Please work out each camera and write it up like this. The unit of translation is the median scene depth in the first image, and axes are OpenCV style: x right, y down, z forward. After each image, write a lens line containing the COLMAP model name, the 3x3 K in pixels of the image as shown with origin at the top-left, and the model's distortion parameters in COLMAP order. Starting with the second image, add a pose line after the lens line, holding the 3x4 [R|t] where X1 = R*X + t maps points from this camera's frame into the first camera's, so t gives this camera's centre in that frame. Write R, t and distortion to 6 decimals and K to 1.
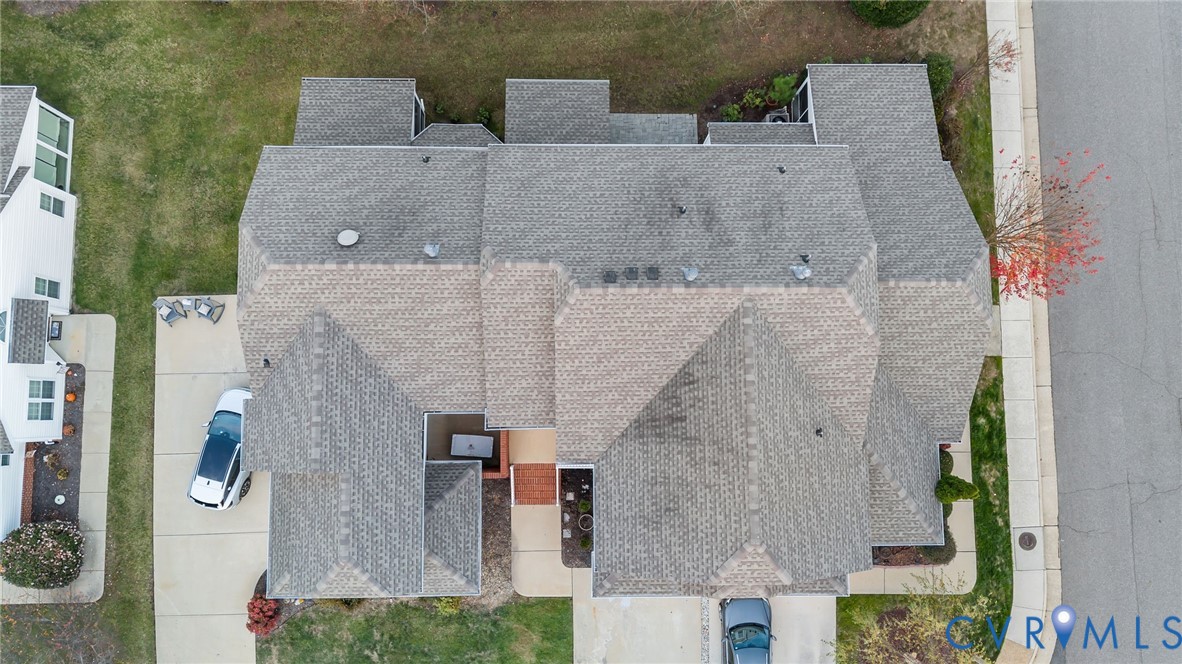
lens RADIAL K [[789.8, 0, 591.8], [0, 789.8, 334.1], [0, 0, 1]] dist [0.048215, -0.050477]
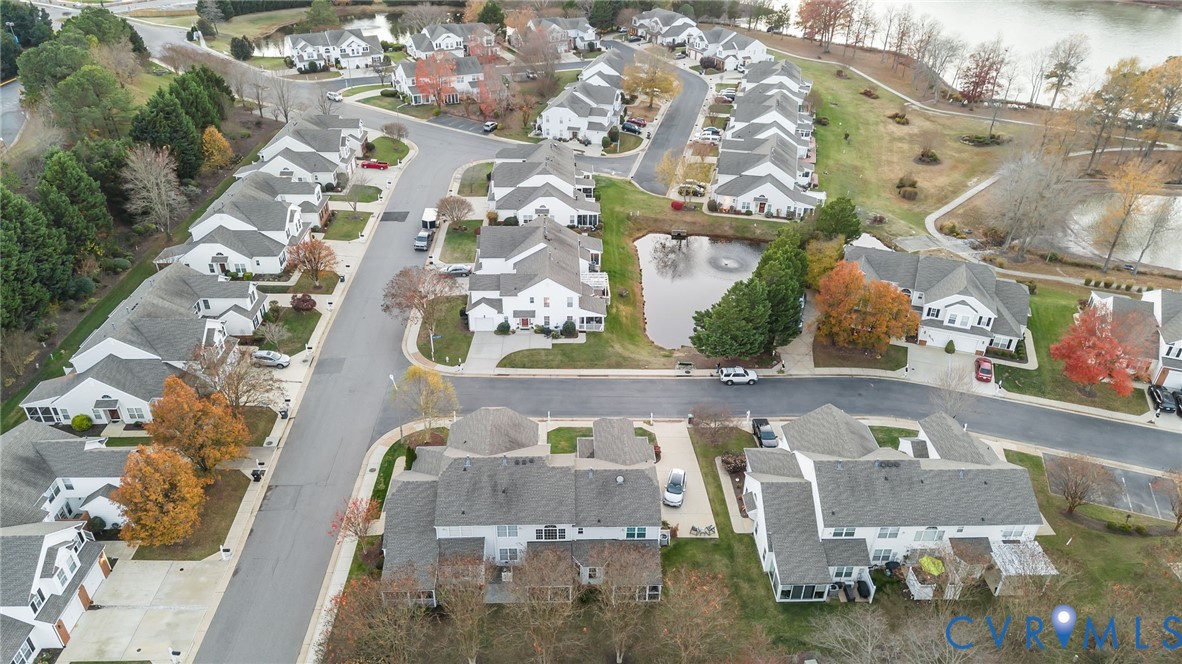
lens RADIAL K [[789.8, 0, 596.8], [0, 789.8, 320.4], [0, 0, 1]] dist [0.048215, -0.050477]
pose [[-0.998424, -0.018981, -0.052811, -0.053152], [-0.039675, -0.426785, 0.903482, -2.414874], [-0.039687, 0.904154, 0.425359, -0.740684]]
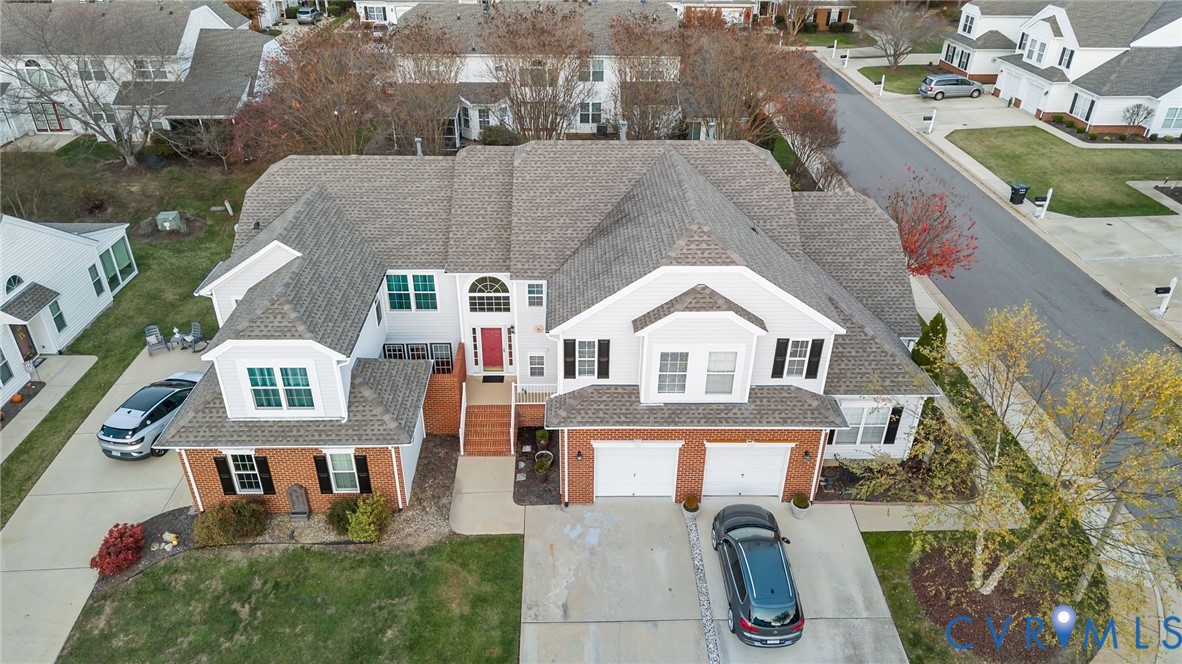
lens RADIAL K [[789.8, 0, 593.0], [0, 789.8, 326.7], [0, 0, 1]] dist [0.048215, -0.050477]
pose [[0.999548, -0.026879, 0.013446, 0.046839], [0.026618, 0.583957, -0.811348, 1.026946], [0.013956, 0.811340, 0.584409, 0.455956]]
